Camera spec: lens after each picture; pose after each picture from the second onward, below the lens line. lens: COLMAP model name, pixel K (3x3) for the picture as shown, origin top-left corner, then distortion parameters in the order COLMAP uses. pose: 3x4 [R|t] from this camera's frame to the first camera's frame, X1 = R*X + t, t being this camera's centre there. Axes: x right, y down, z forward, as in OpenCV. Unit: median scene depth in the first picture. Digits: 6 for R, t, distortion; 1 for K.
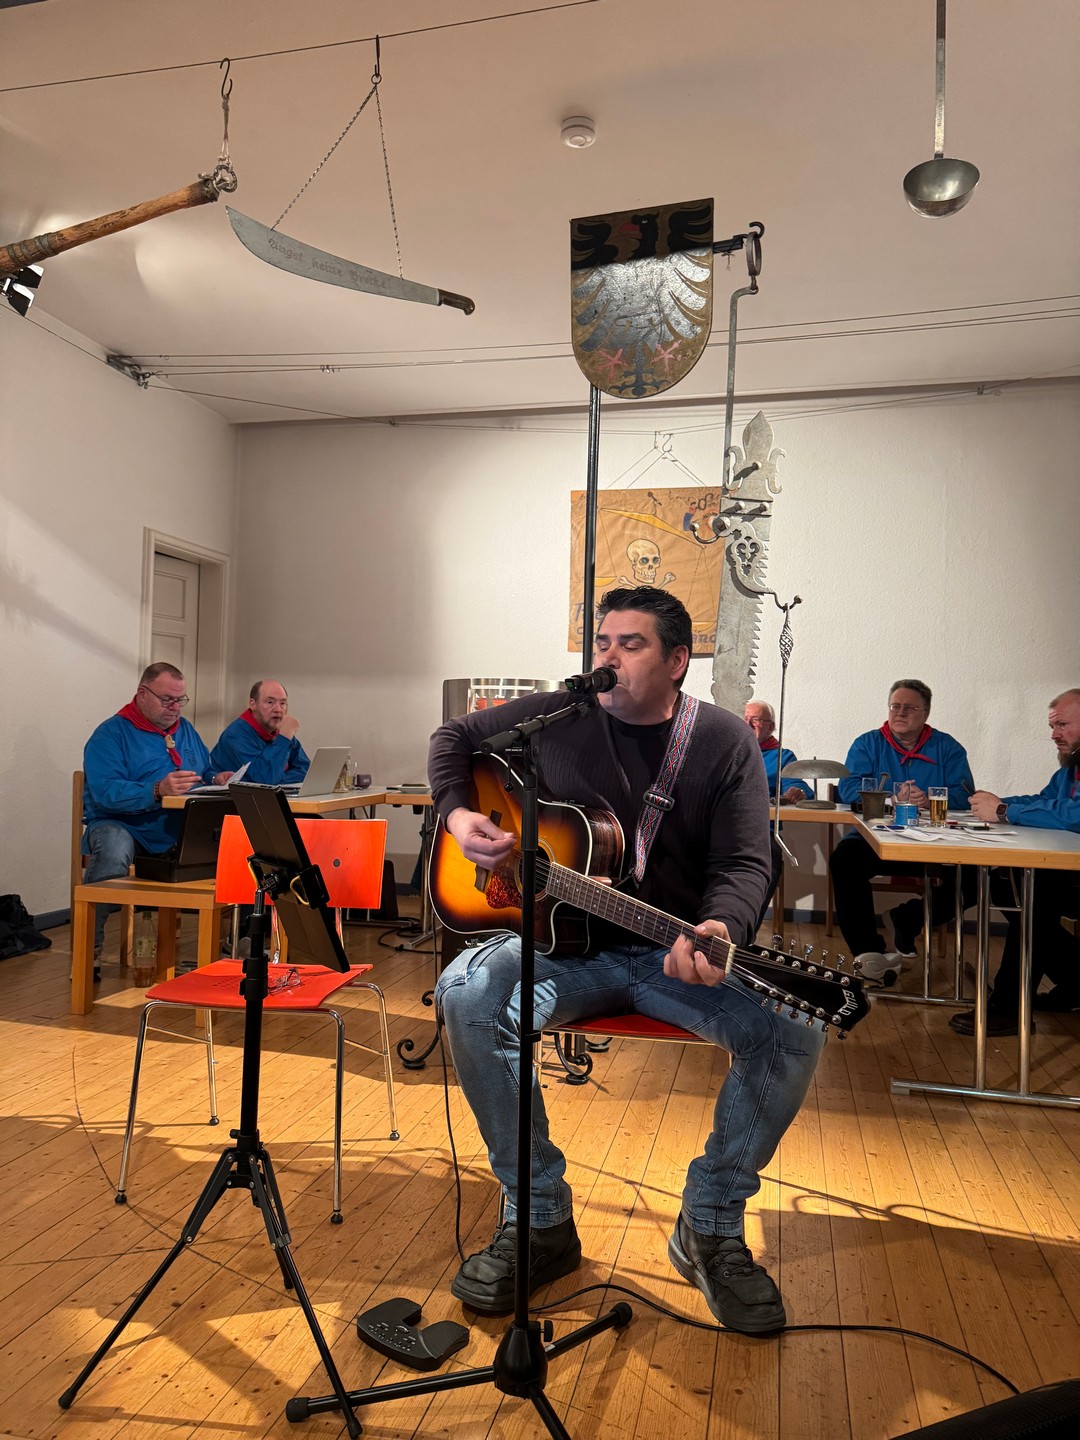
lens RADIAL K [[1013.4, 0, 540.0], [0, 1013.4, 720.0], [0, 0, 1]] dist [0.005763, -0.004001]
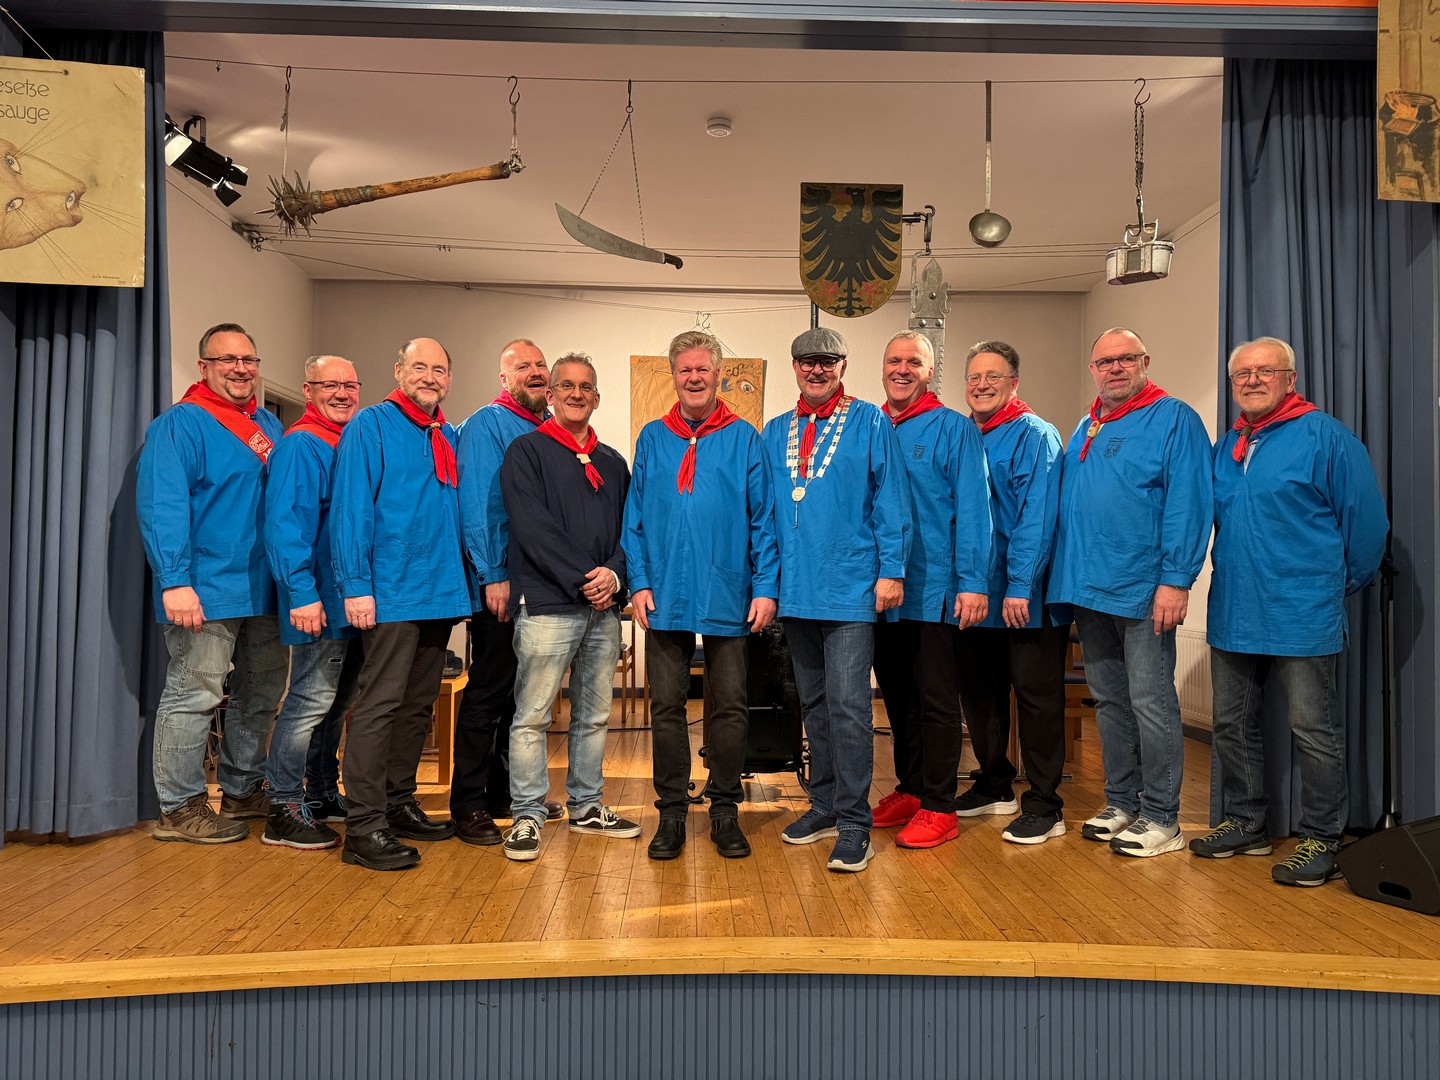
lens RADIAL K [[978.5, 0, 724.7], [0, 978.5, 566.7], [0, 0, 1]] dist [0.008627, -0.001145]
pose [[0.963738, -0.018805, 0.266187, -0.366305], [0.011095, 0.999475, 0.030441, -0.011908], [-0.266620, -0.026384, 0.963441, -0.365851]]
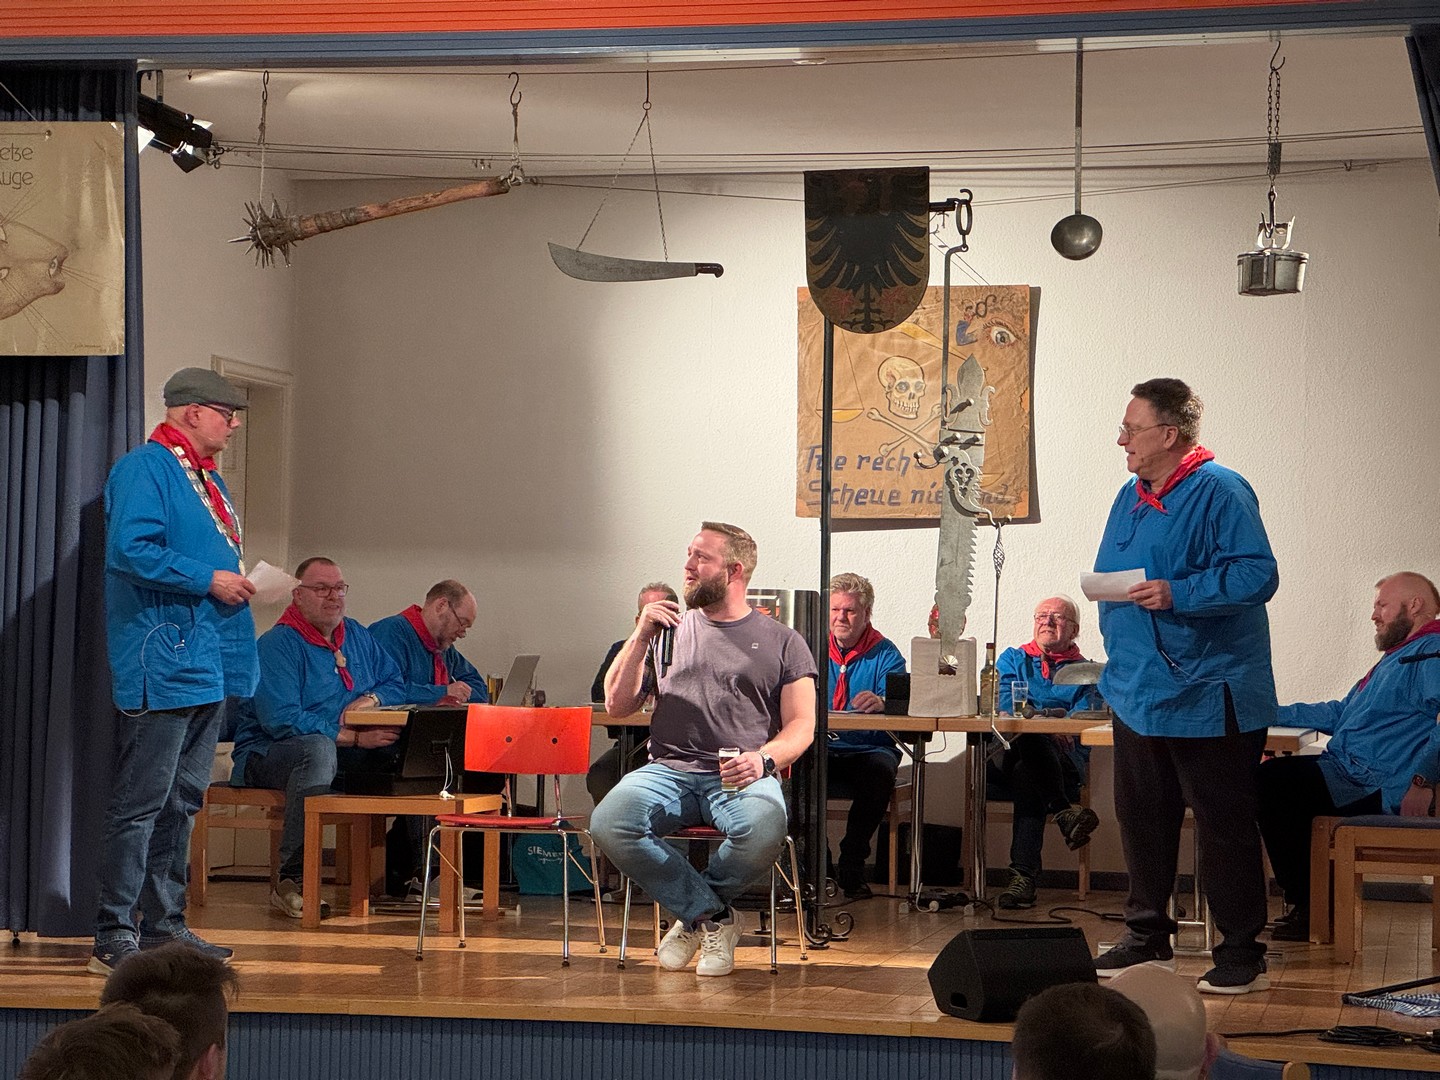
lens RADIAL K [[3287.8, 0, 720.0], [0, 3287.8, 540.0], [0, 0, 1]] dist [-0.477298, 11.400184]
pose [[0.999838, -0.010467, 0.014659, -0.119421], [0.010600, 0.999903, -0.008981, -0.062282], [-0.014564, 0.009135, 0.999852, -2.581335]]
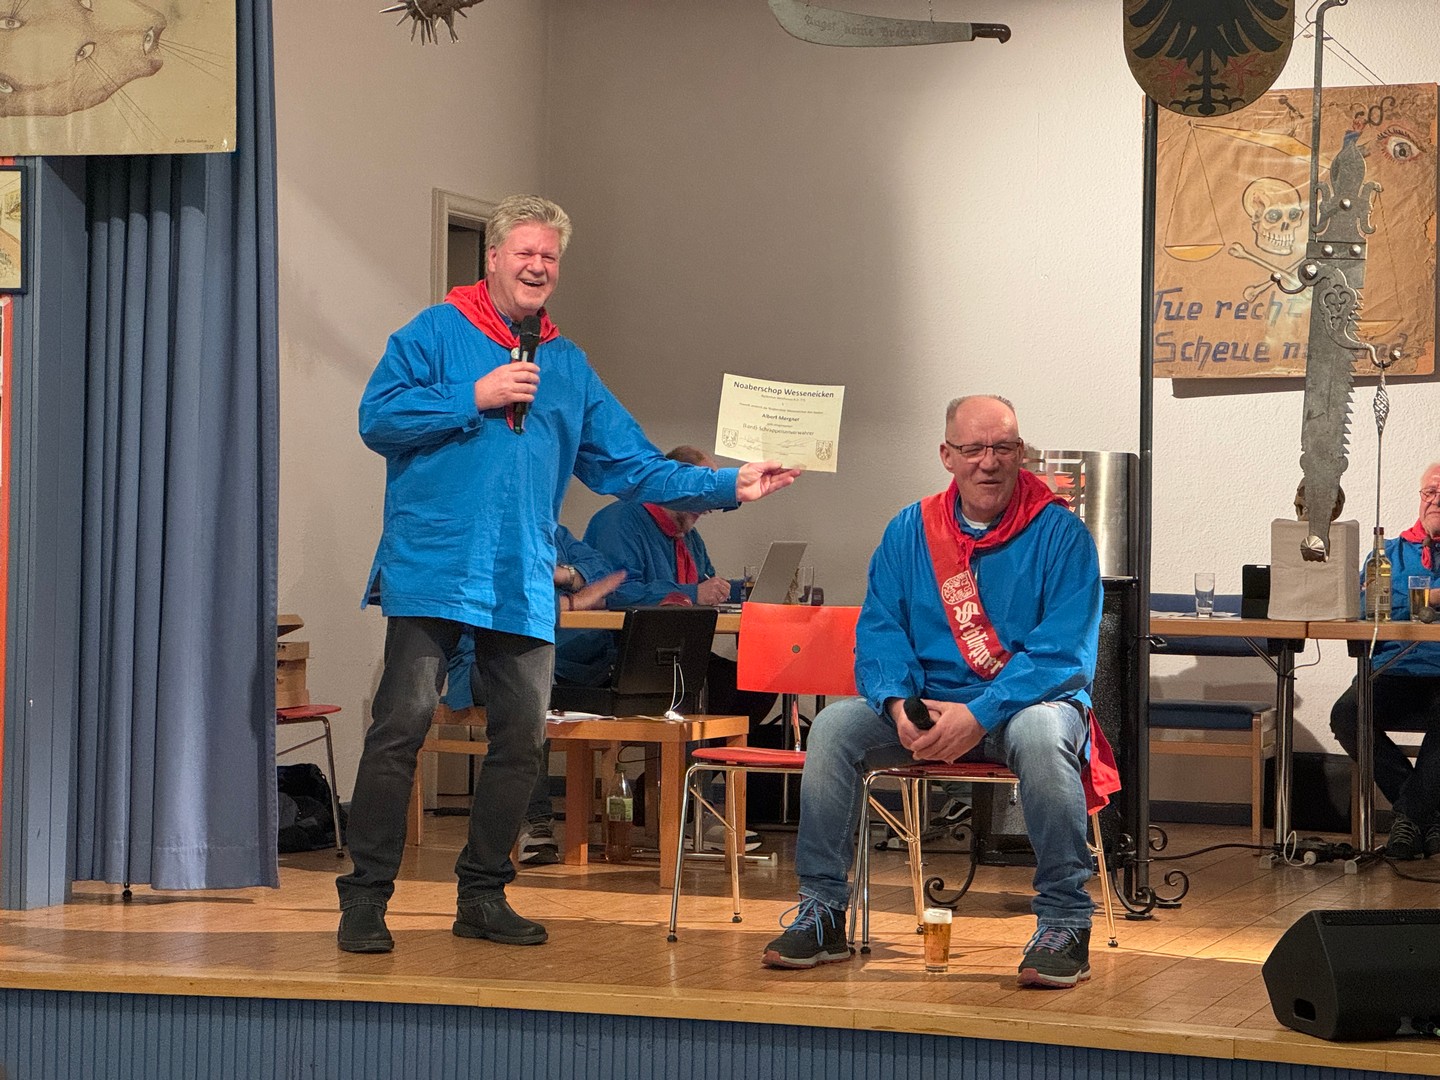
lens RADIAL K [[3259.5, 0, 720.0], [0, 3259.5, 540.0], [0, 0, 1]] dist [0.207697, -0.113952]
pose [[0.993068, -0.012419, -0.116886, 0.012947], [0.014119, 0.999806, 0.013725, -0.007284], [0.116693, -0.015280, 0.993050, -1.773407]]
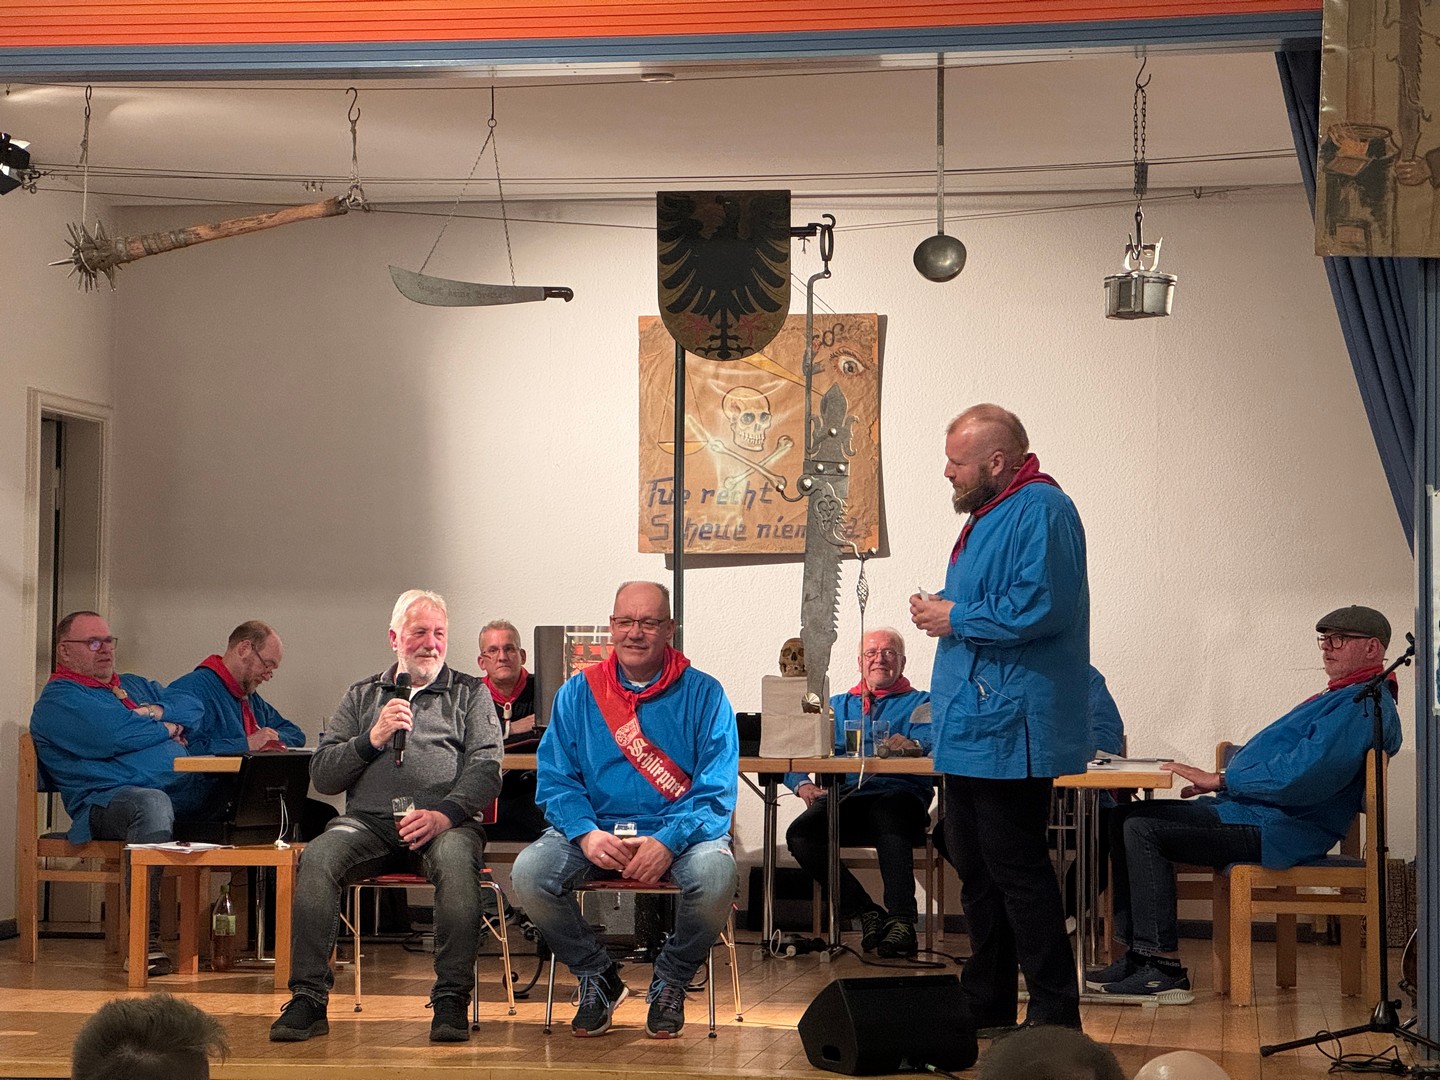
lens RADIAL K [[3287.8, 0, 720.0], [0, 3287.8, 540.0], [0, 0, 1]] dist [-0.477298, 11.400184]
pose [[0.997235, -0.016242, 0.072512, -0.158415], [0.017843, 0.999610, -0.021481, -0.054473], [-0.072135, 0.022716, 0.997136, -2.444525]]
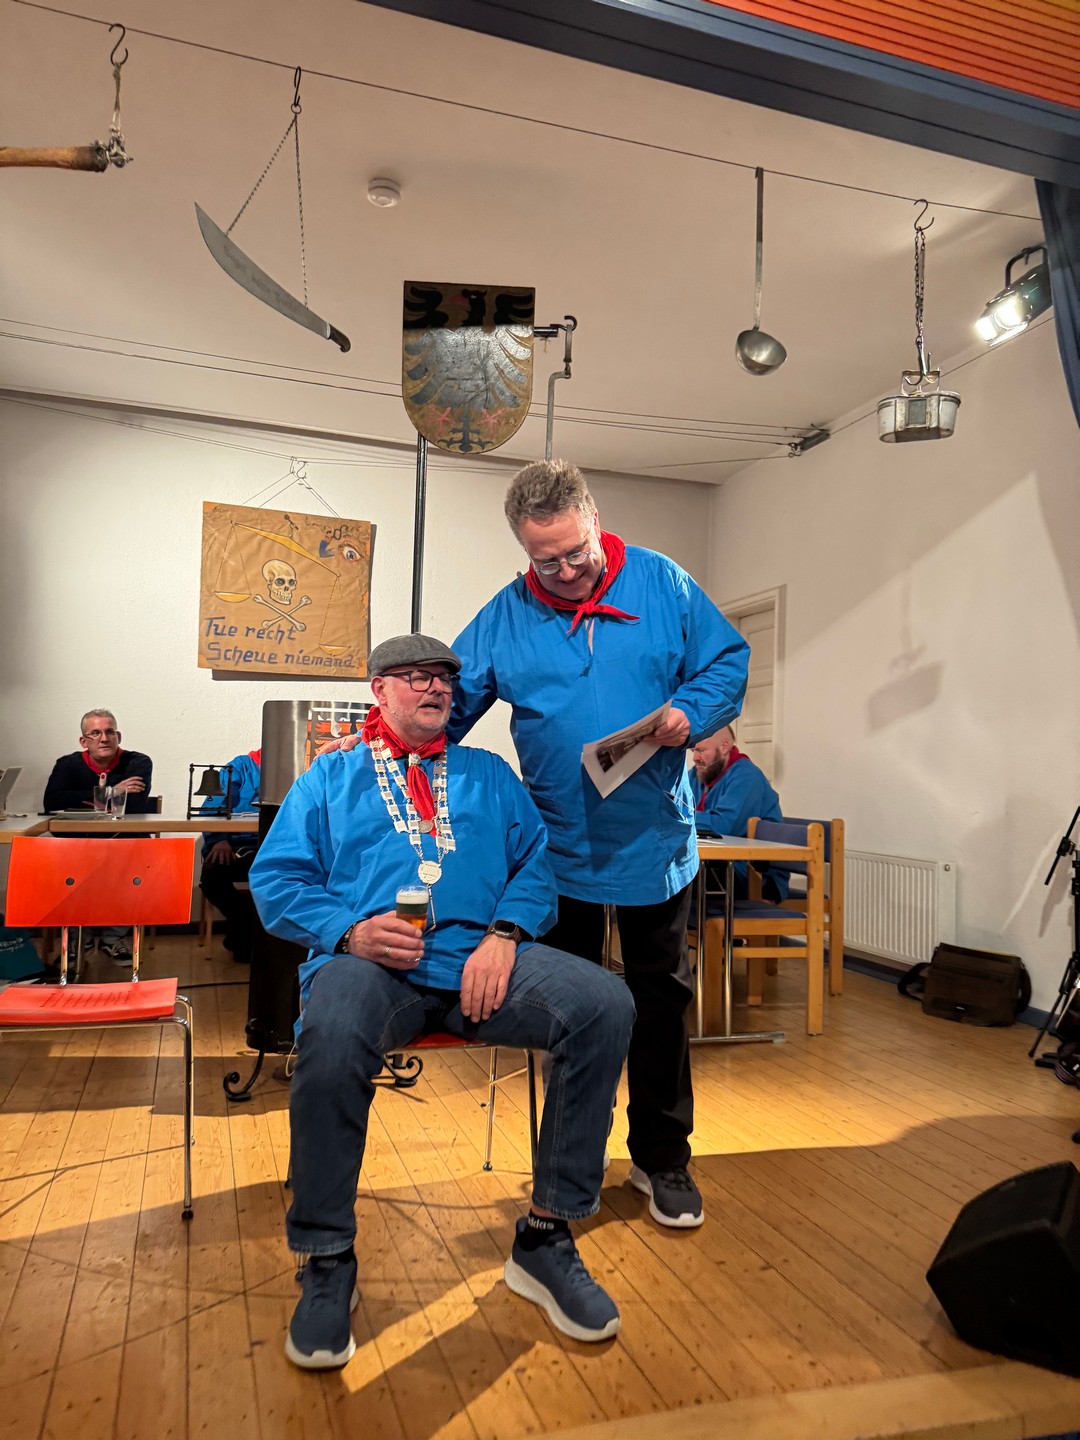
lens RADIAL K [[1013.8, 0, 540.0], [0, 1013.8, 720.0], [0, 0, 1]] dist [0.007322, -0.056722]
pose [[0.849591, 0.033721, 0.526363, -0.406411], [-0.022952, 0.999373, -0.026978, 0.002604], [-0.526942, 0.010839, 0.849832, 0.017992]]
